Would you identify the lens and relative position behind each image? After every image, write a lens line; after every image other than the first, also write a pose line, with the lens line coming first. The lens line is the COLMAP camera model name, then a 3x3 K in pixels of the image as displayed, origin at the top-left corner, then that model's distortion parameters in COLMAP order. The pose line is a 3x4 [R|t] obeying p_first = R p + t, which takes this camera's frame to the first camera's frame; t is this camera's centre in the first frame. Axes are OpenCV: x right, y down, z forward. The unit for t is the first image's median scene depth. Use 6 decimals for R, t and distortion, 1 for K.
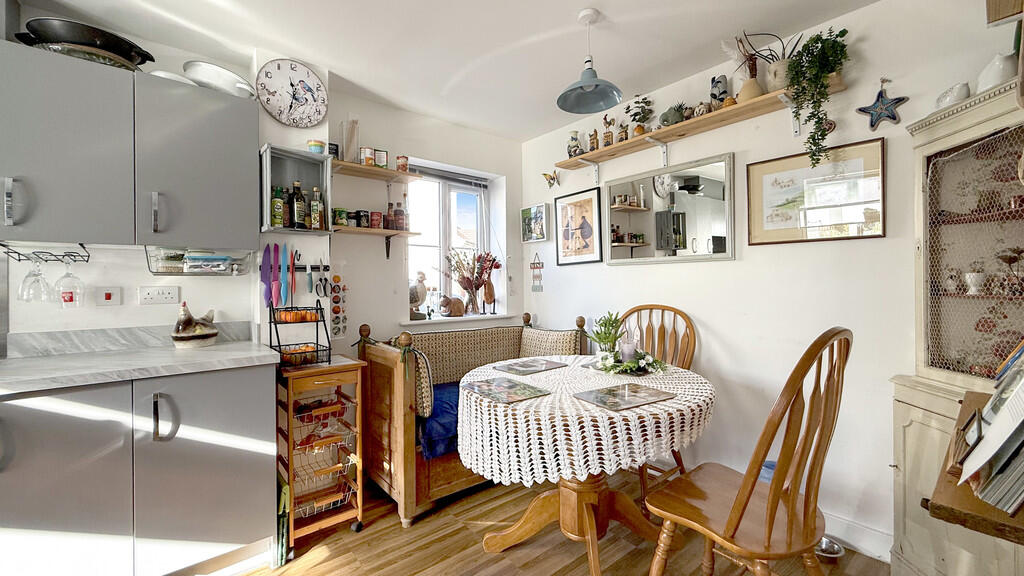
lens RADIAL K [[420.0, 0, 511.2], [0, 420.0, 284.7], [0, 0, 1]] dist [-0.001448, -0.000242]
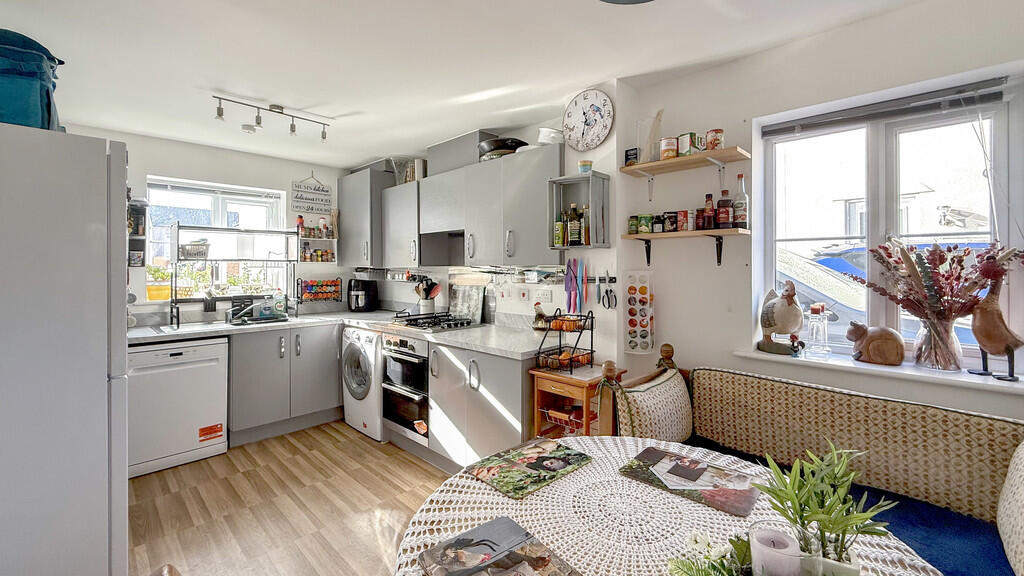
lens RADIAL K [[420.0, 0, 506.9], [0, 420.0, 264.7], [0, 0, 1]] dist [-0.001448, -0.000242]
pose [[0.090226, 0.004761, -0.995910, 0.538466], [-0.002151, 0.999987, 0.004585, -0.081121], [0.995919, 0.001728, 0.090235, 0.673652]]
